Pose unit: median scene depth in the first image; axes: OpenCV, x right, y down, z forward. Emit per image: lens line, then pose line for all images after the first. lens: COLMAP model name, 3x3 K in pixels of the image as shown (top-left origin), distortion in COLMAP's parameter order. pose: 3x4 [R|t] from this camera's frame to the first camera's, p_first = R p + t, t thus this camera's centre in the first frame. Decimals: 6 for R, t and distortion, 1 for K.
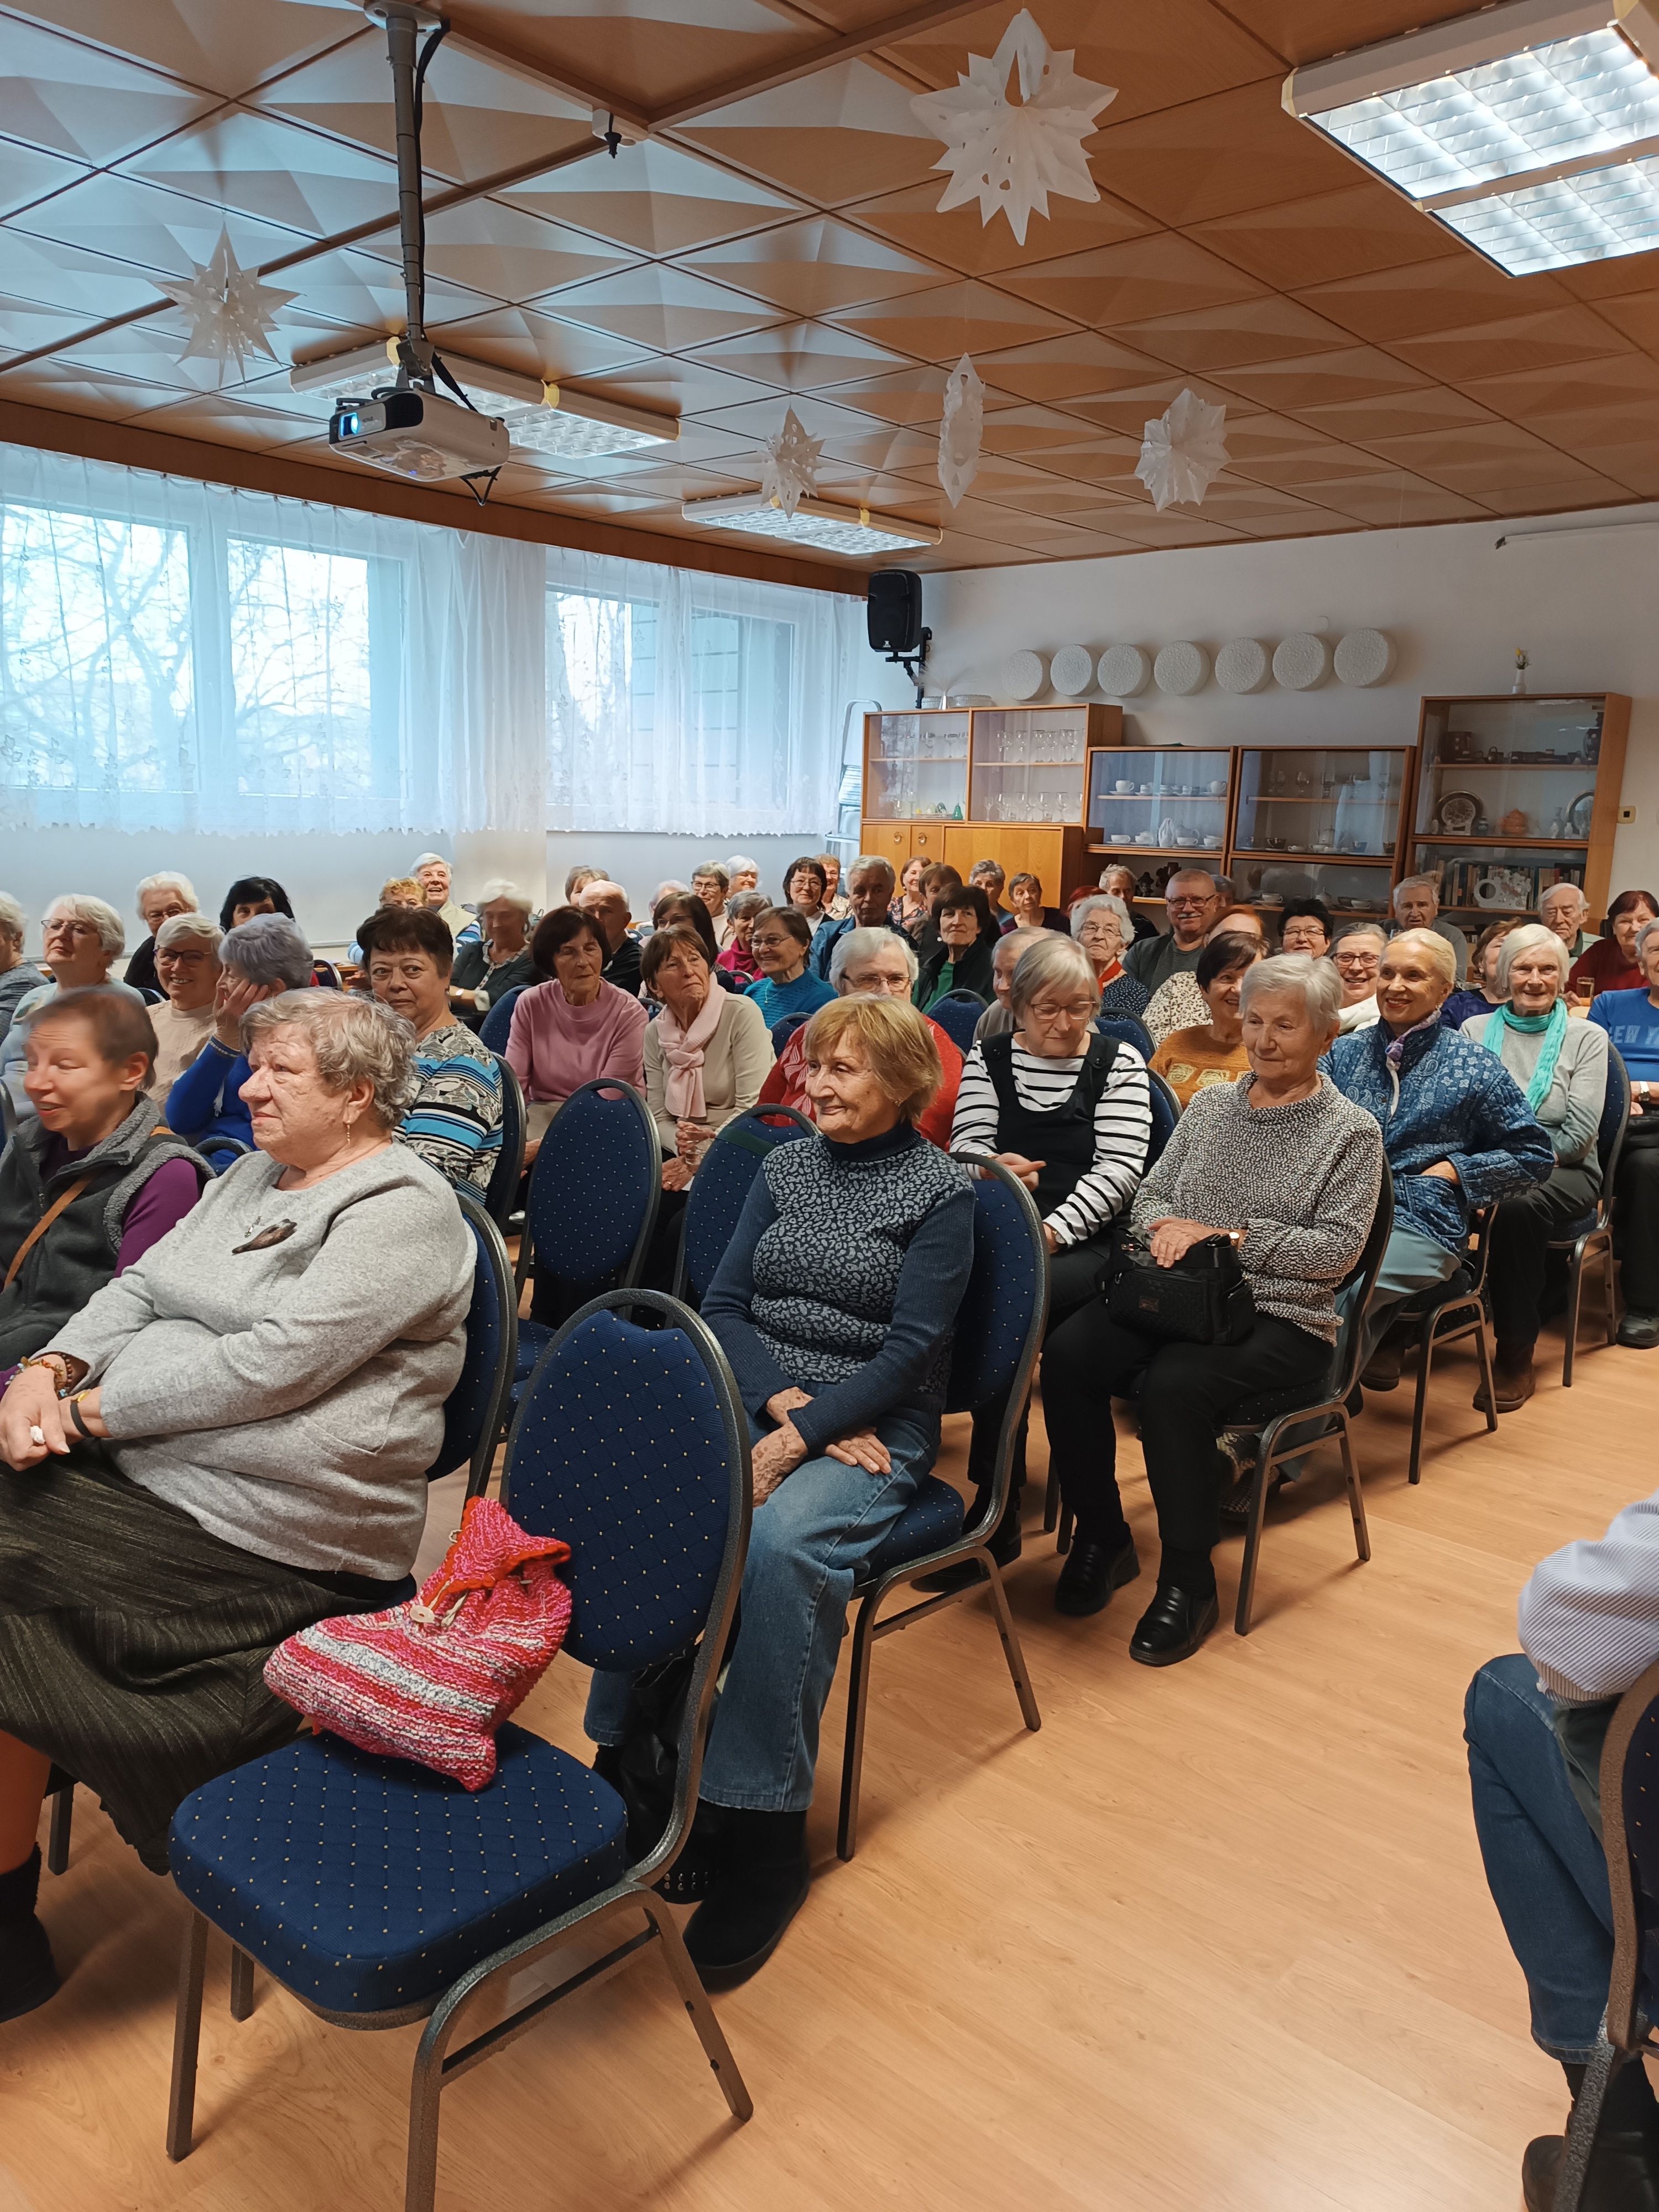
lens RADIAL K [[1566.6, 0, 827.6], [0, 1566.6, 1103.3], [0, 0, 1]] dist [0.033606, -0.027746]
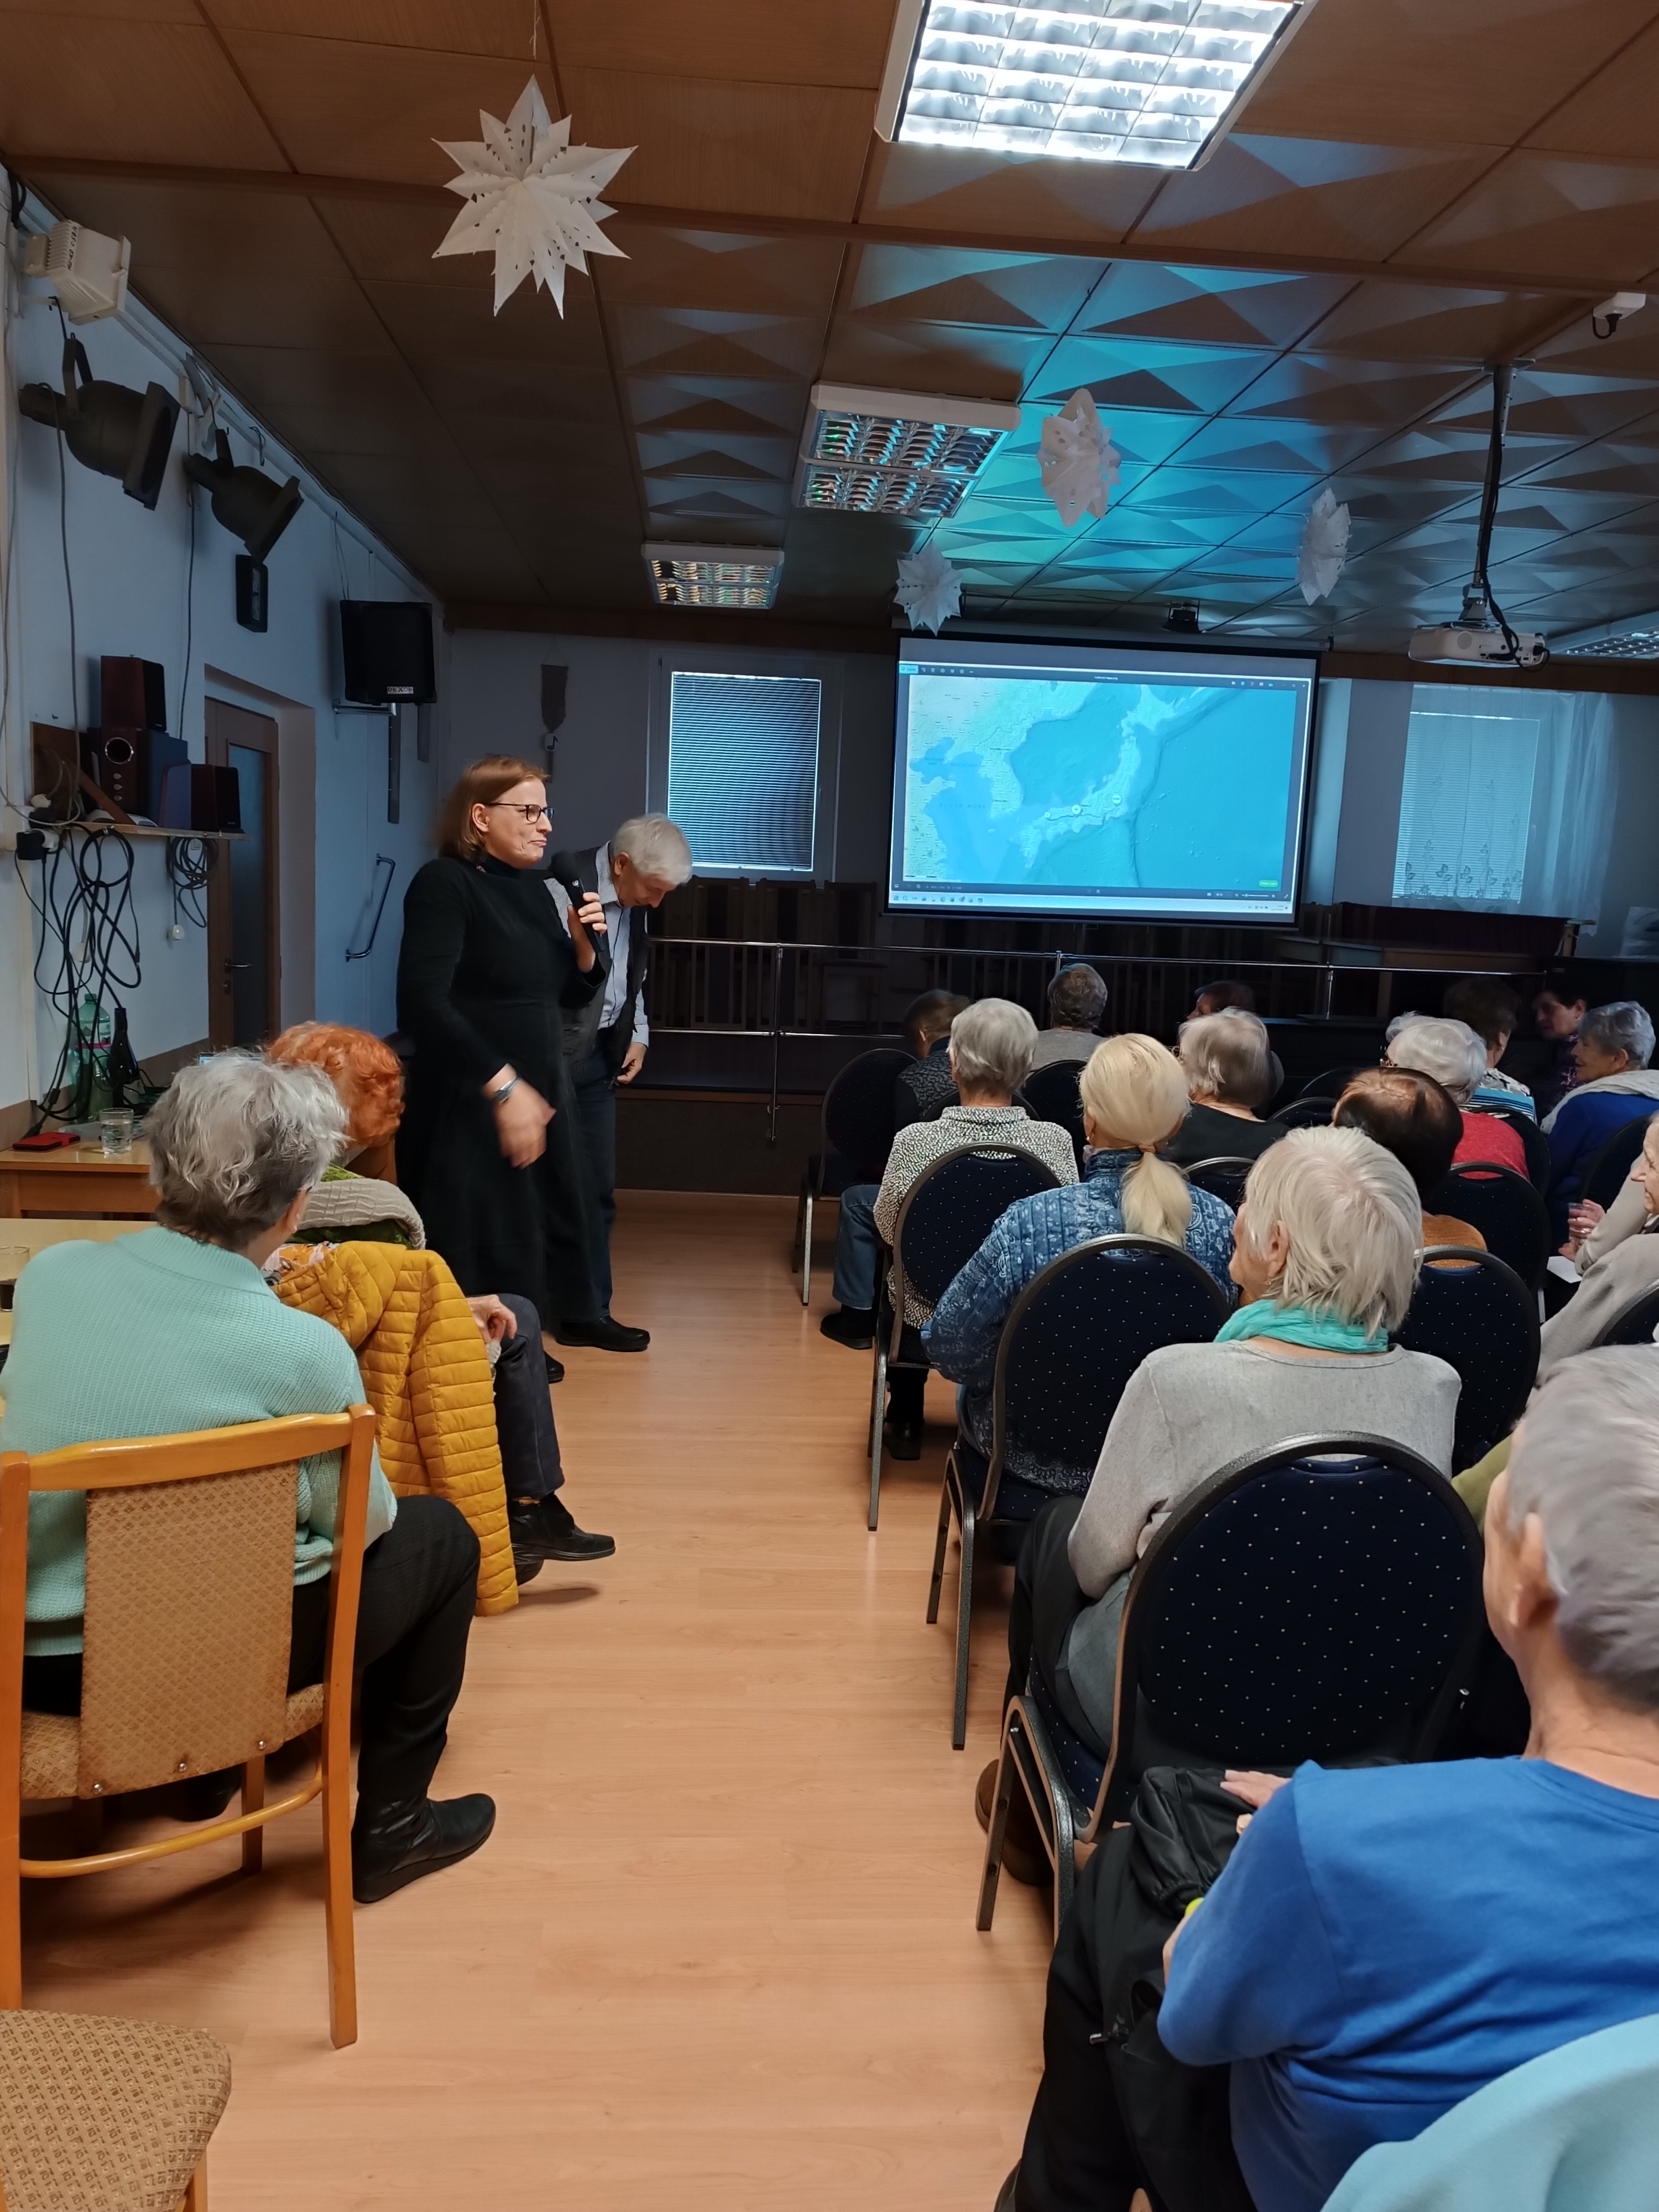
lens RADIAL K [[1562.0, 0, 832.2], [0, 1562.0, 1104.4], [0, 0, 1]] dist [0.034160, -0.025170]
pose [[-0.691641, 0.047031, -0.720709, 1.024127], [-0.195344, 0.948504, 0.249362, -0.240734], [0.695323, 0.313255, -0.646837, 1.430903]]
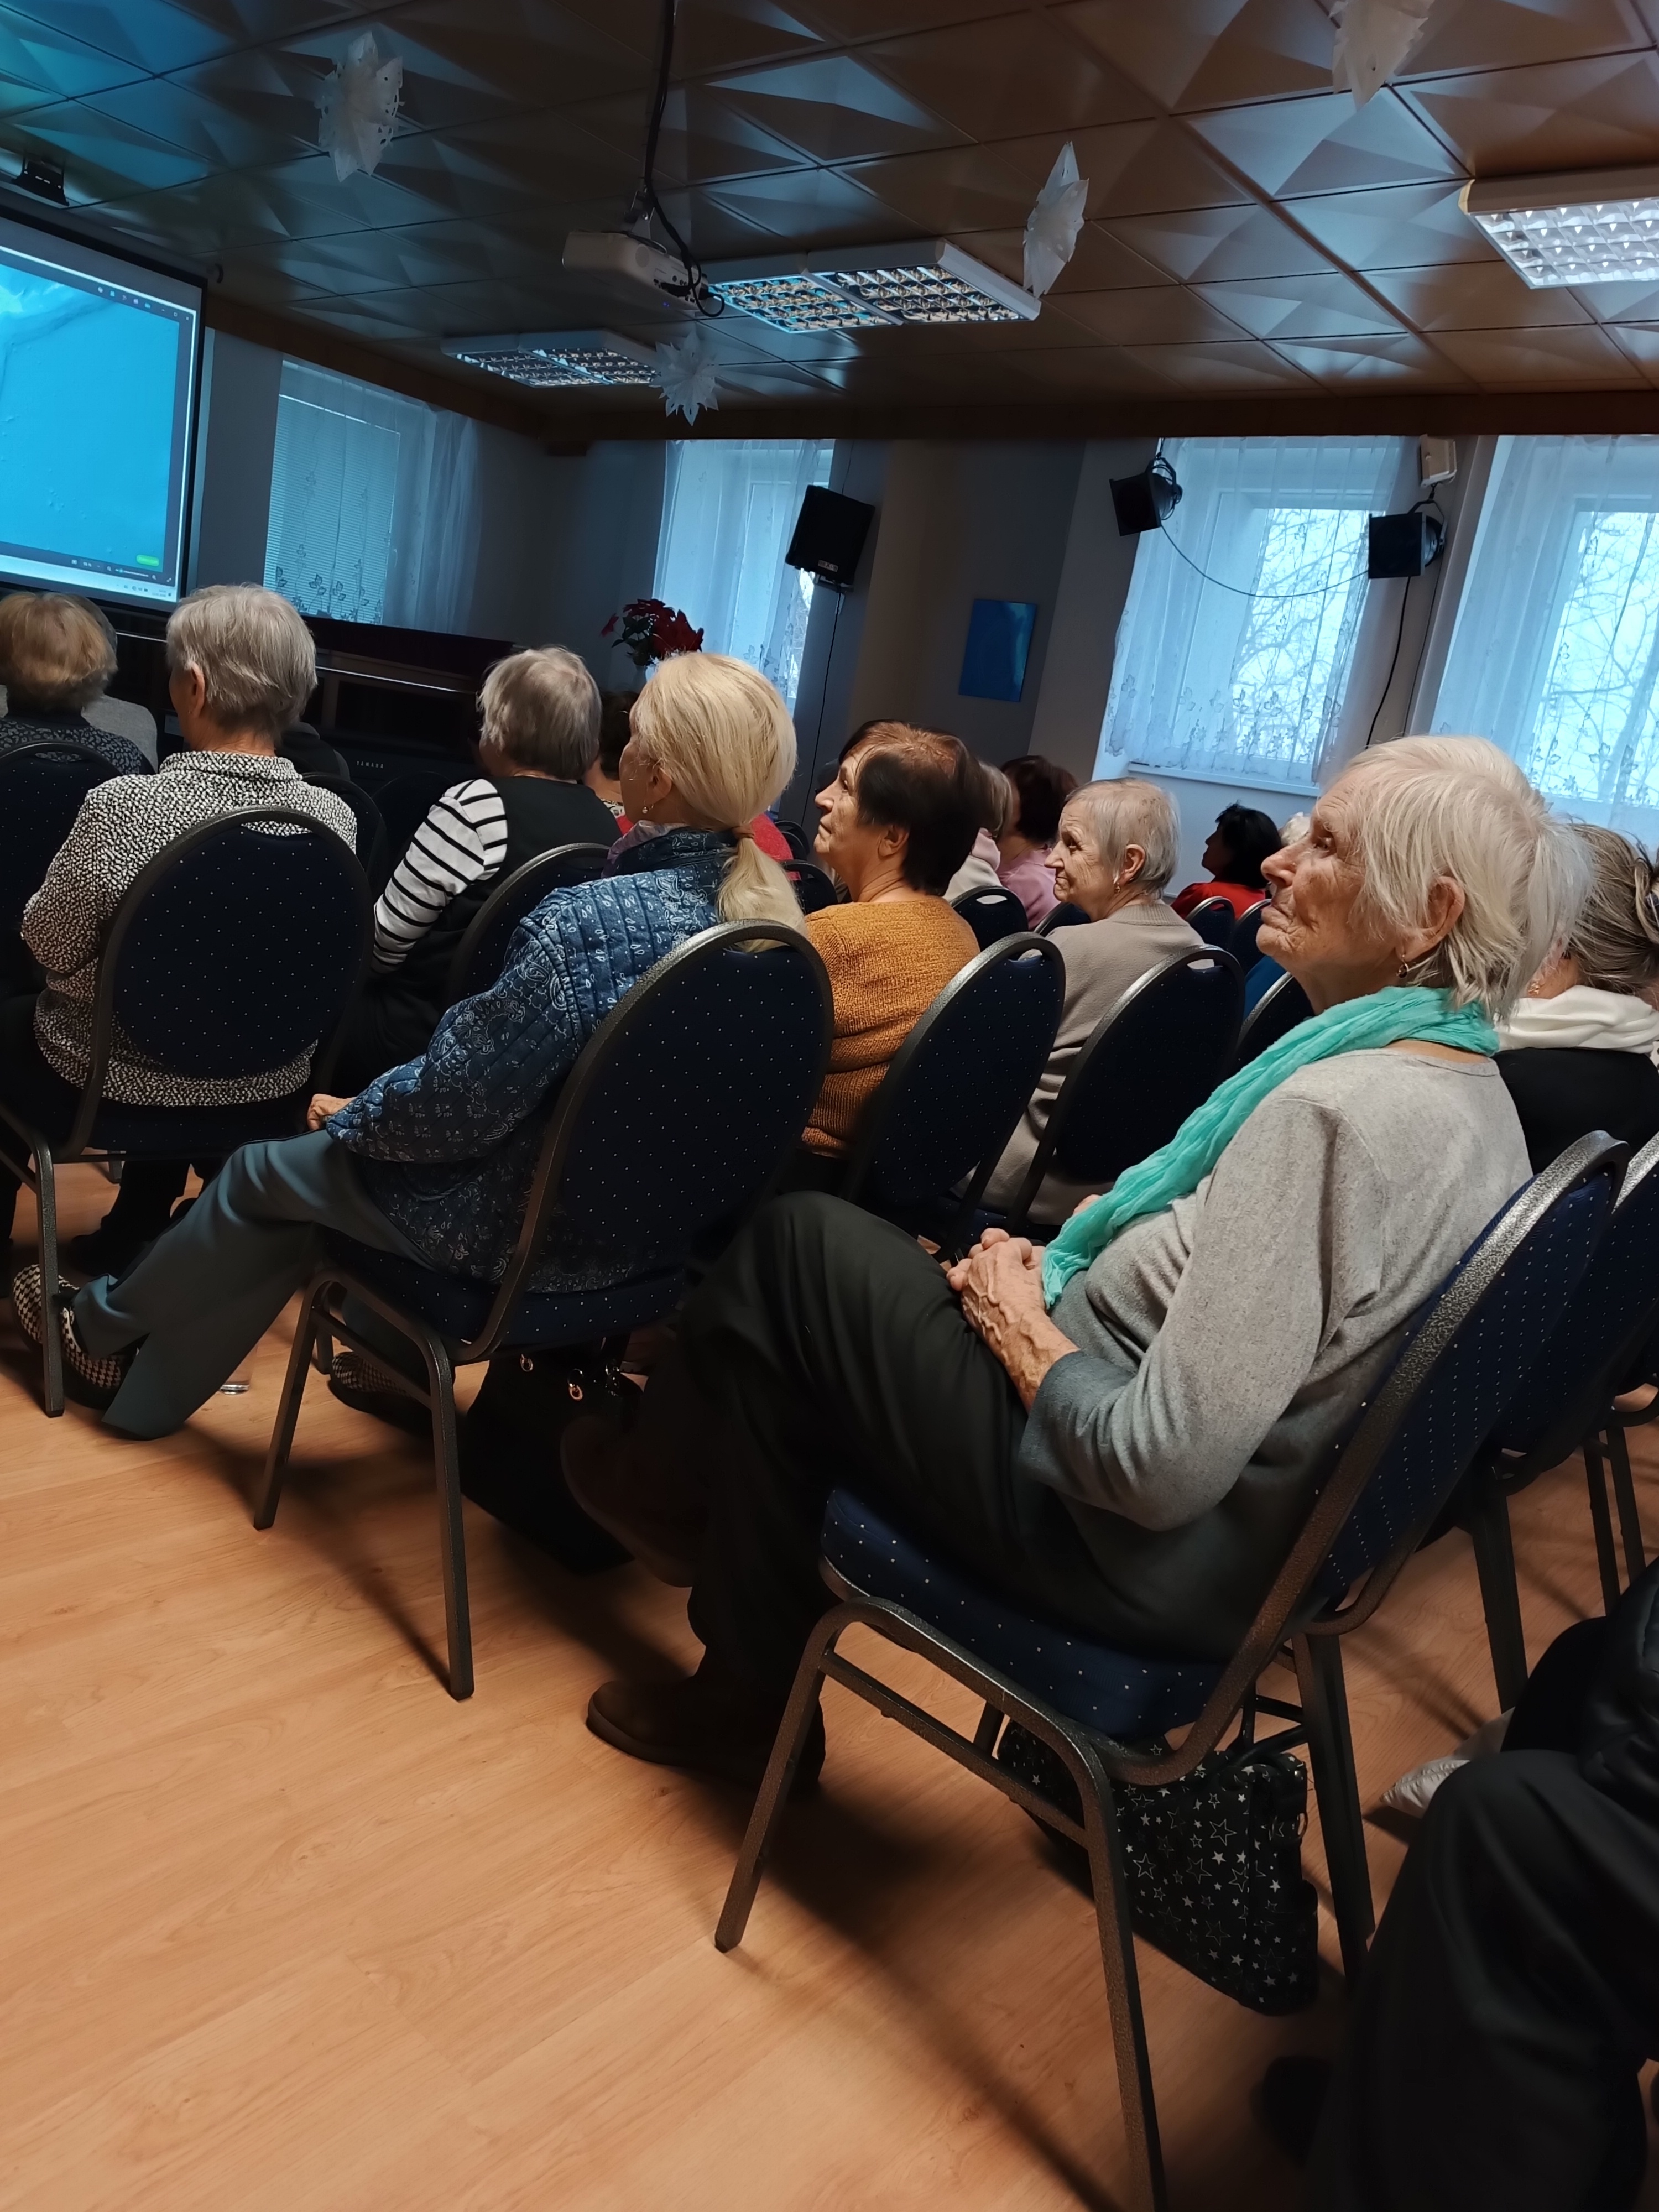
lens RADIAL K [[1572.8, 0, 830.3], [0, 1572.8, 1068.5], [0, 0, 1]] dist [0.045169, -0.000214]
pose [[0.013604, 0.168265, -0.985648, 0.948143], [-0.342890, 0.926753, 0.153478, -0.107683], [0.939277, 0.335881, 0.070304, 1.141096]]
